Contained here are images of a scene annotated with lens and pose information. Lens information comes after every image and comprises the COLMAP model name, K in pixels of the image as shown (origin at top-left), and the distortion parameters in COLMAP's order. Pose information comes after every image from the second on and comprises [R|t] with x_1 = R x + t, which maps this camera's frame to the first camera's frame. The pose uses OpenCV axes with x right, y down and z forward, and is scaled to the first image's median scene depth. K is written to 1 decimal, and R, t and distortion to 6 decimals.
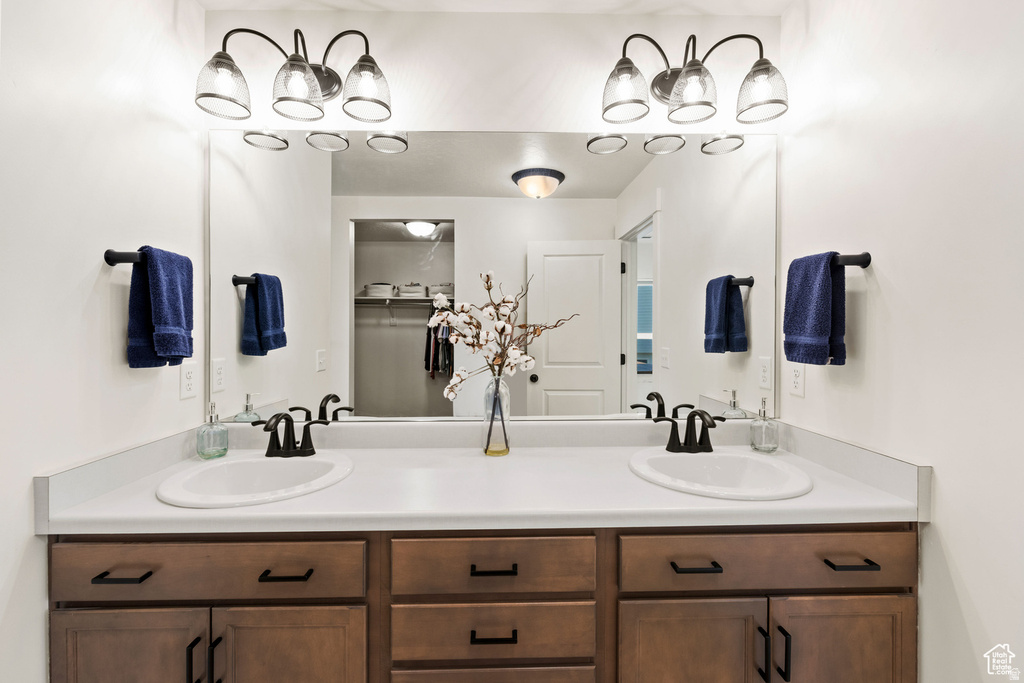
lens RADIAL K [[446.1, 0, 507.1], [0, 446.1, 332.8], [0, 0, 1]] dist [0.000253, -0.000531]
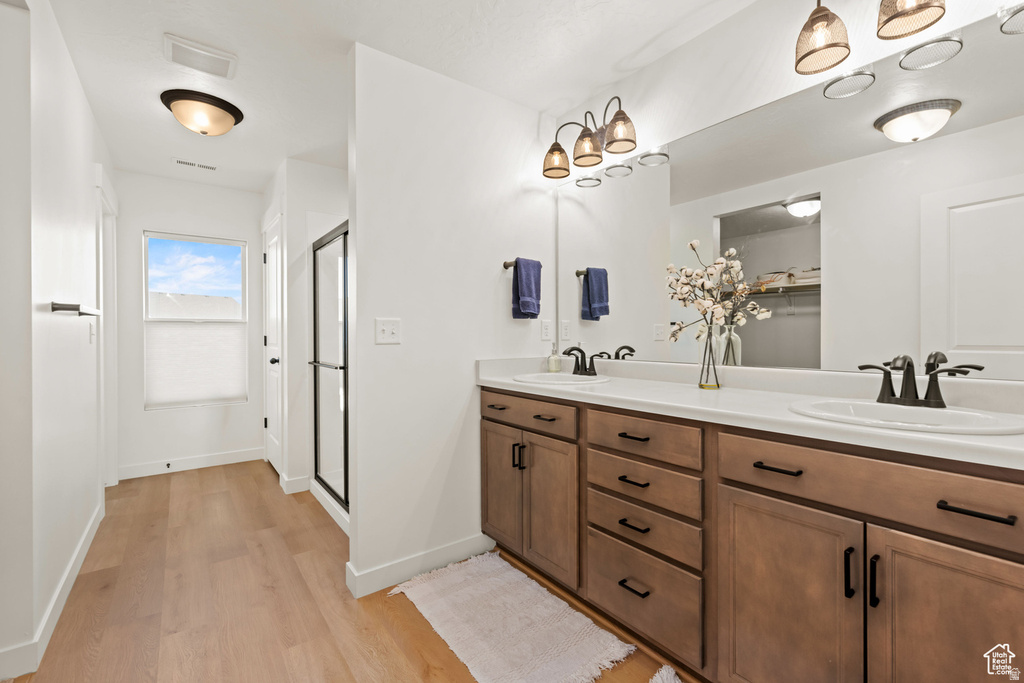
lens RADIAL K [[446.1, 0, 516.1], [0, 446.1, 338.6], [0, 0, 1]] dist [0.000253, -0.000531]
pose [[0.582272, 0.004163, -0.812984, 0.702882], [-0.005340, 0.999985, 0.001296, 0.143463], [0.812977, 0.003587, 0.582285, -0.150753]]
